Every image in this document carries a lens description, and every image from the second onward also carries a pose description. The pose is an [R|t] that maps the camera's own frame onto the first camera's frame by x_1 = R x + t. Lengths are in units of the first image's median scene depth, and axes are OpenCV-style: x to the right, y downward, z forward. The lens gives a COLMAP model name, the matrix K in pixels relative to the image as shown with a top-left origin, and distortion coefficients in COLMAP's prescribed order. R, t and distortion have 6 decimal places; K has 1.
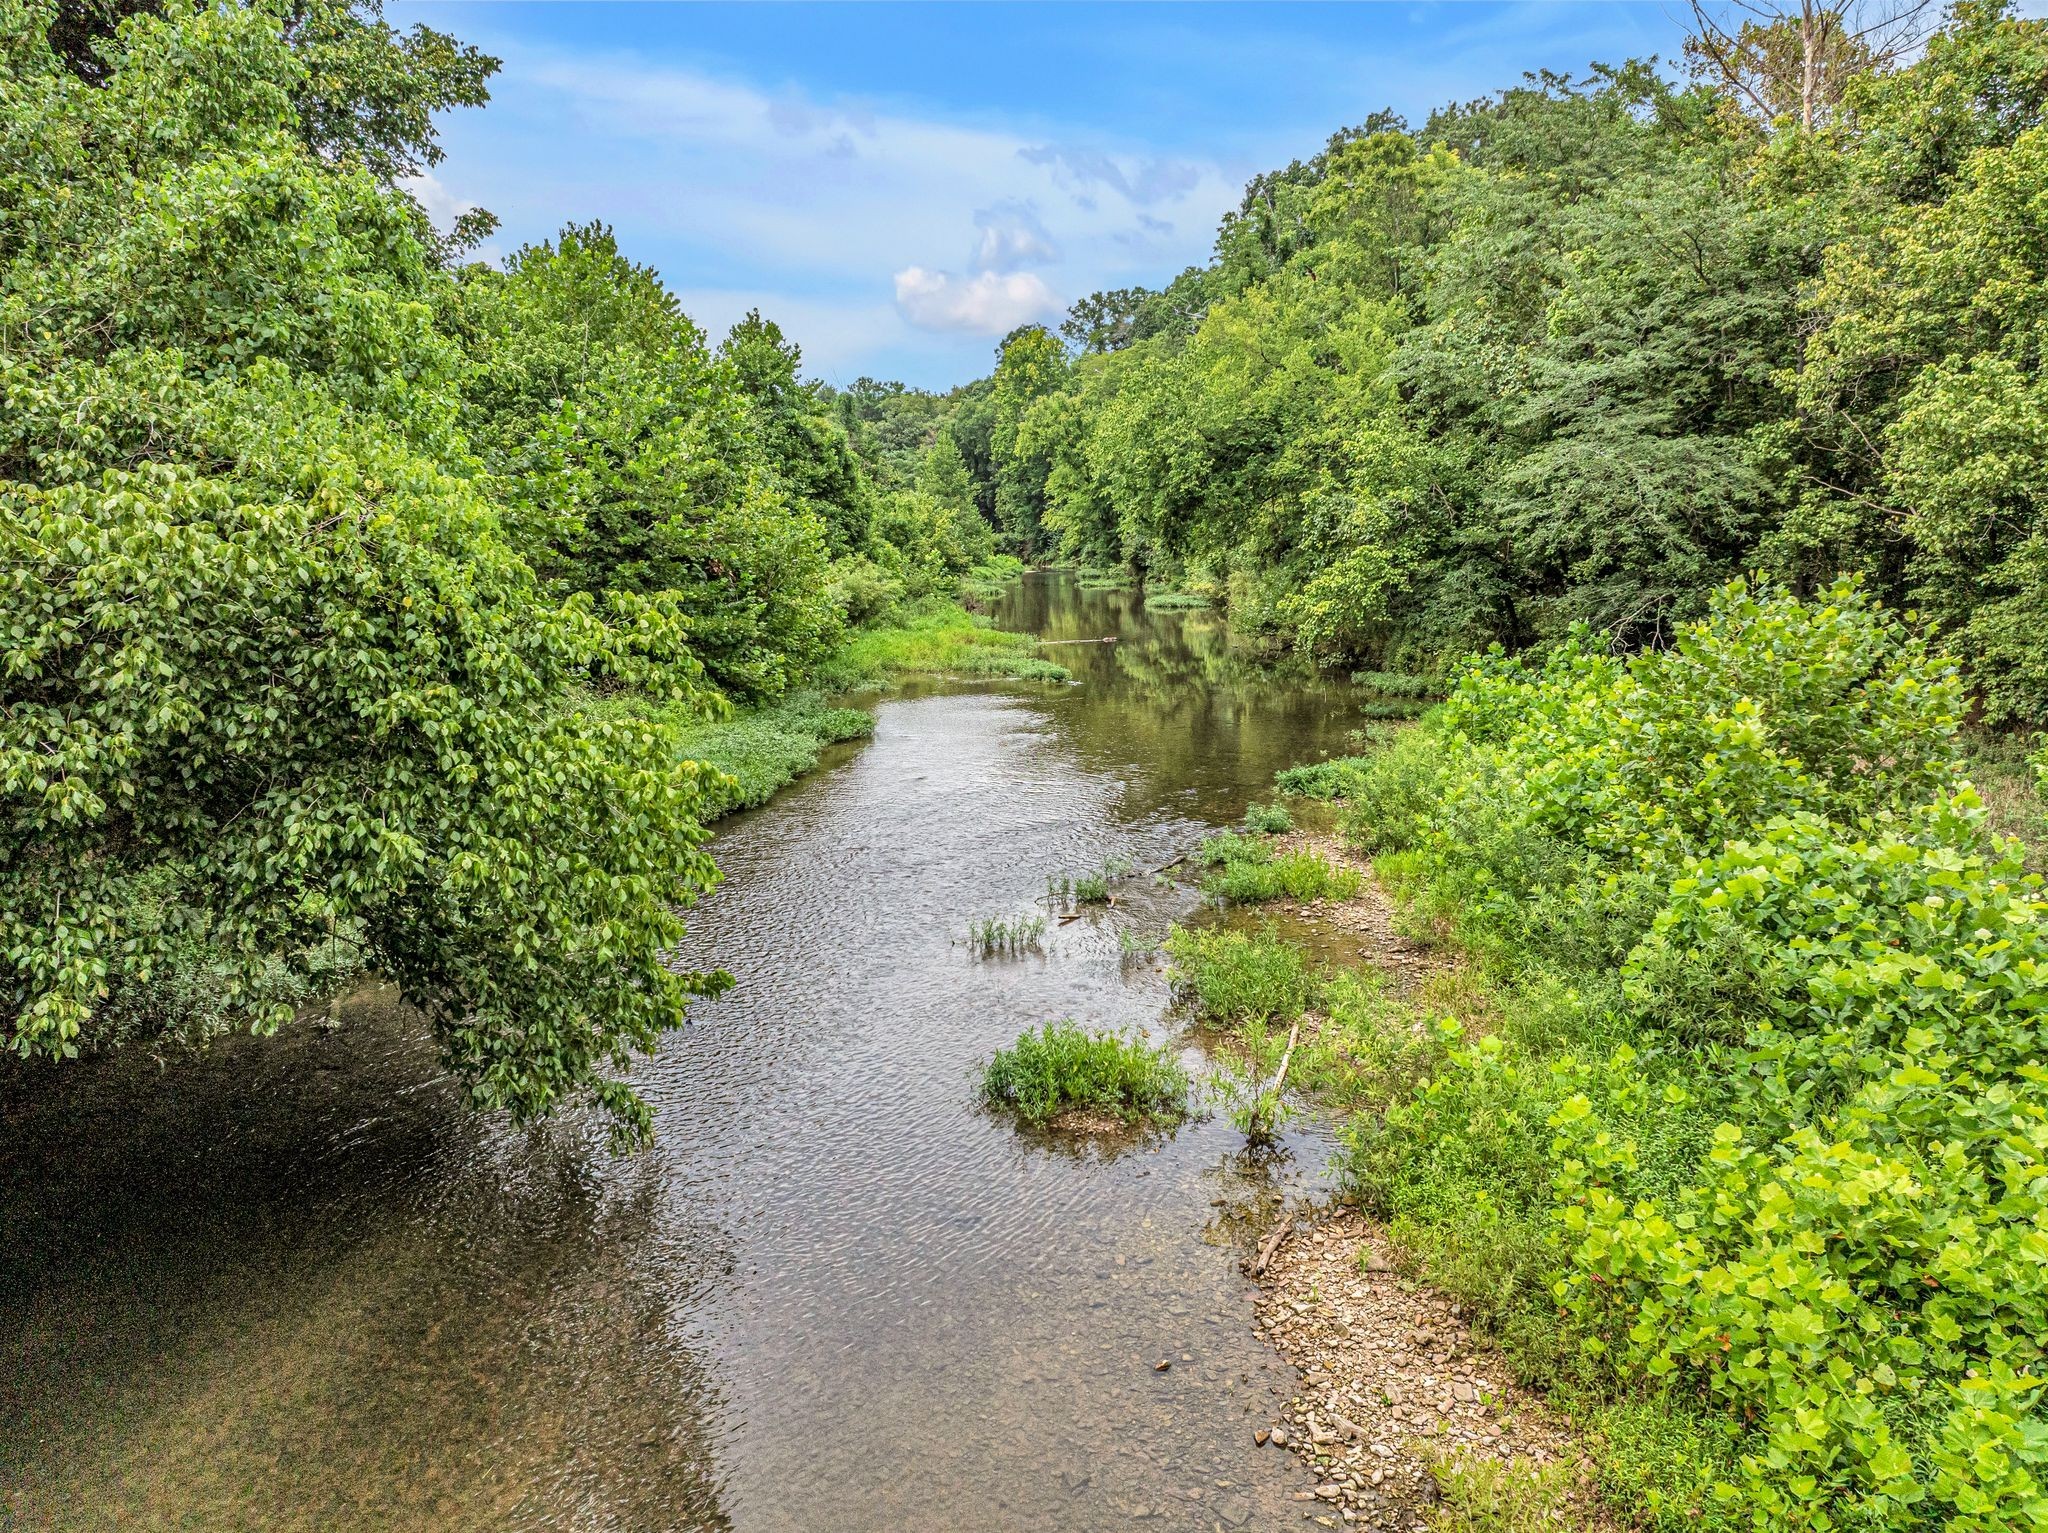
lens RADIAL K [[819.4, 0, 1019.9], [0, 819.4, 779.3], [0, 0, 1]] dist [-0.004475, -0.000631]
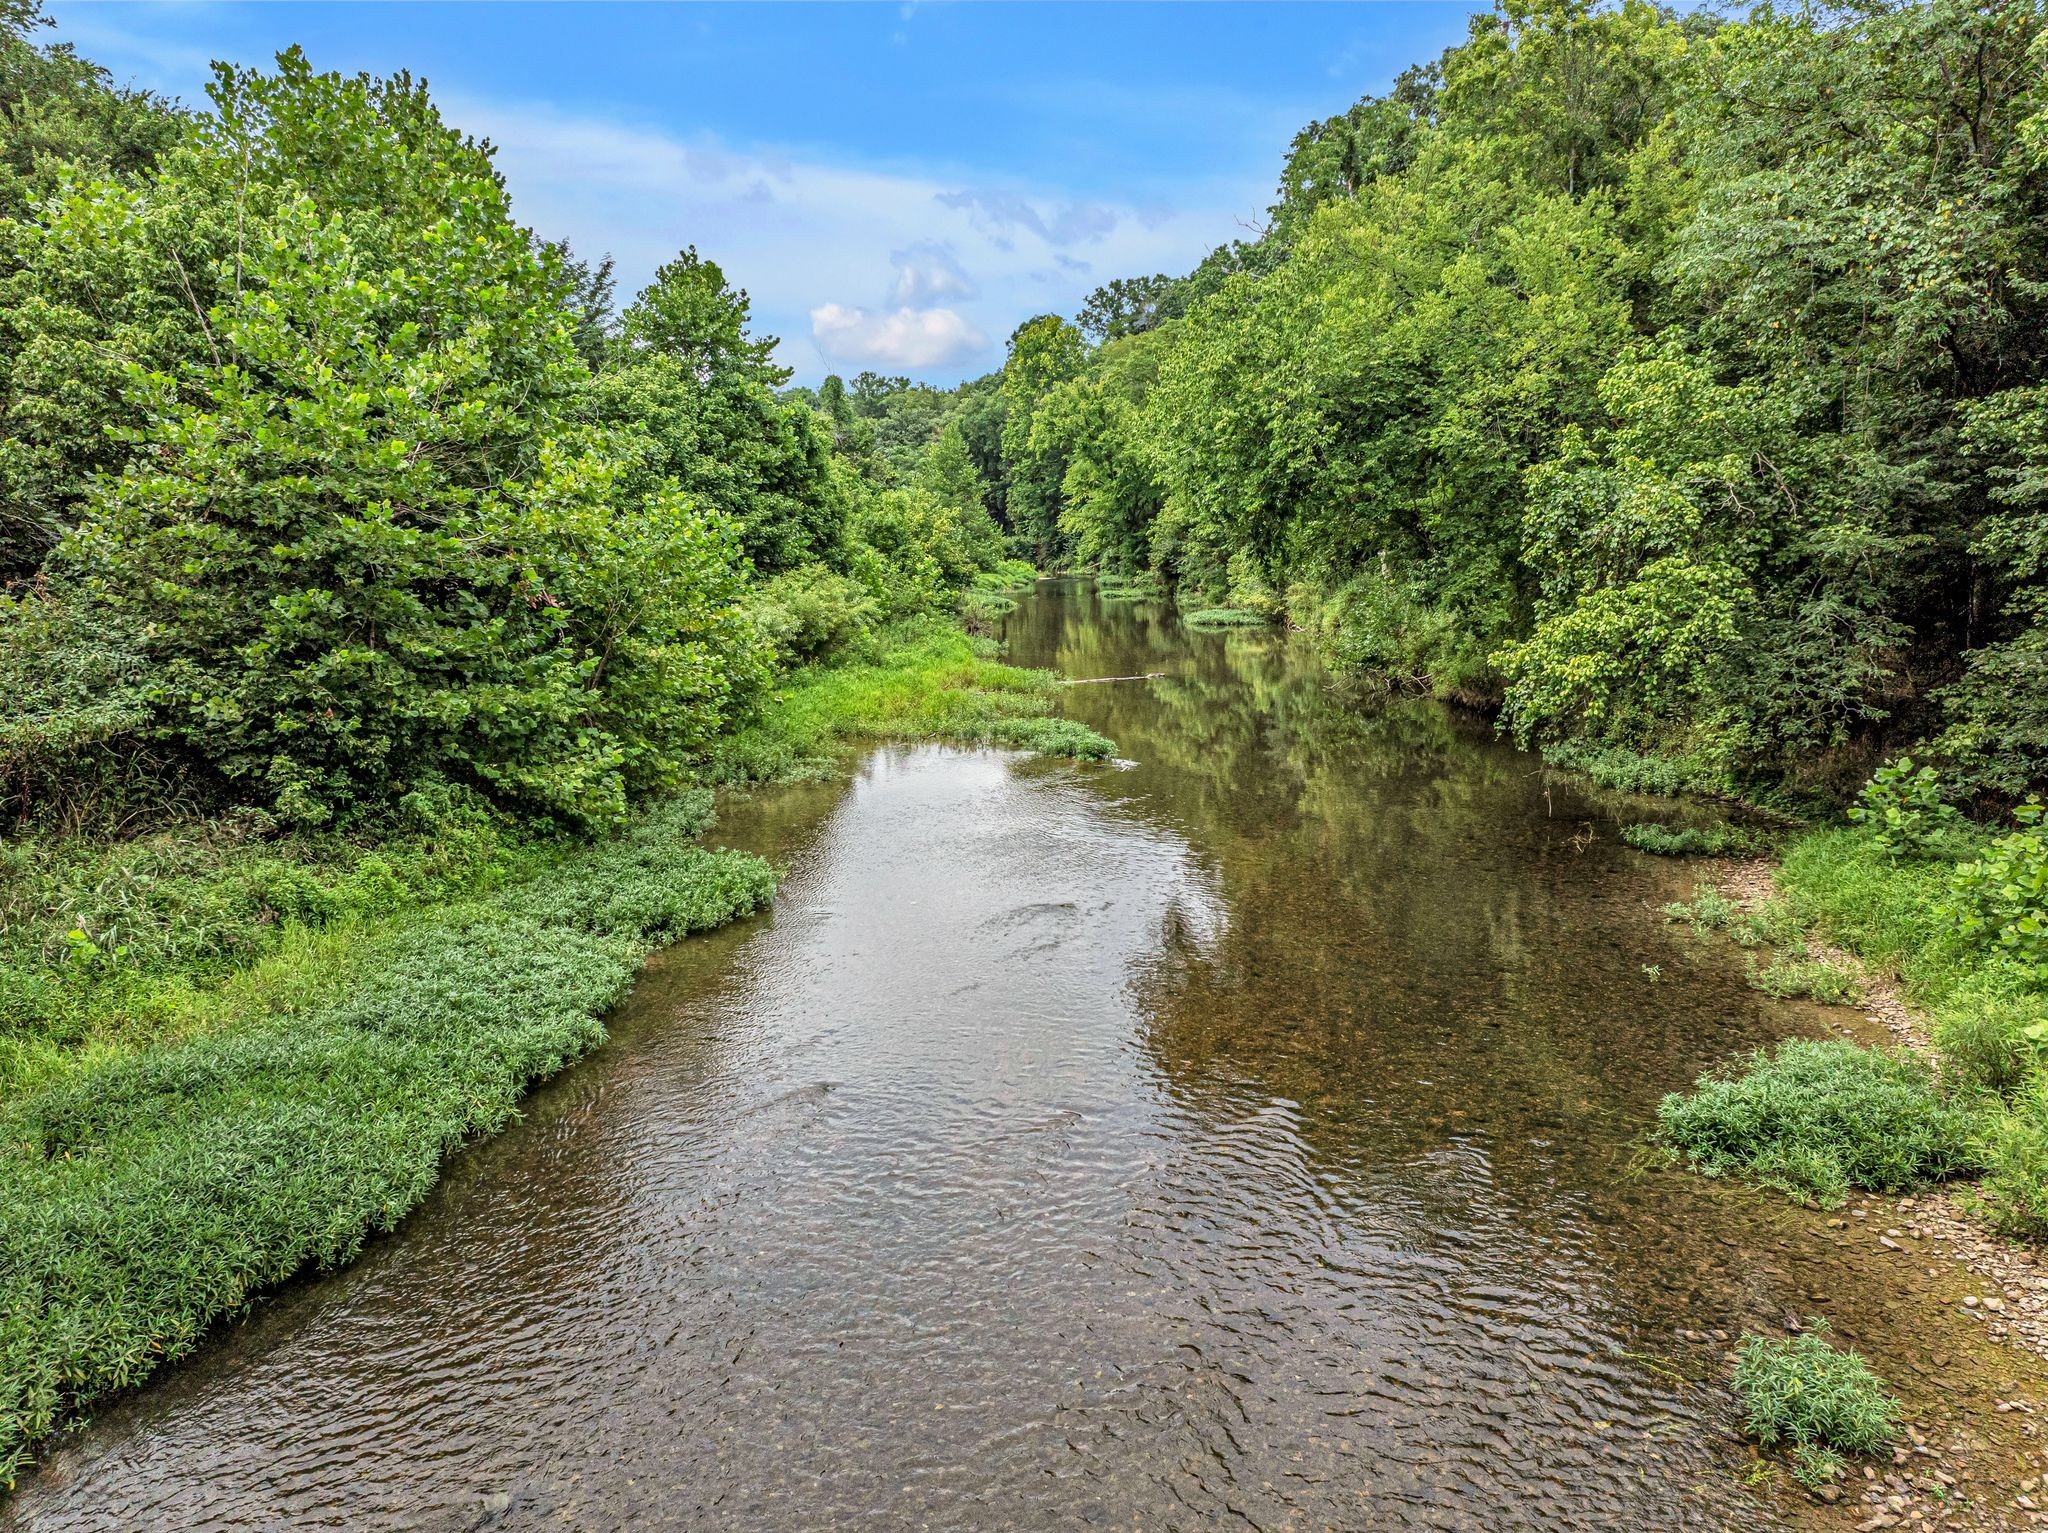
lens RADIAL K [[819.4, 0, 1026.9], [0, 819.4, 755.9], [0, 0, 1]] dist [-0.004475, -0.000631]
pose [[0.999985, 0.001308, -0.005354, -0.003073], [-0.001468, 0.999552, -0.029909, -0.054282], [0.005312, 0.029916, 0.999538, 0.180616]]
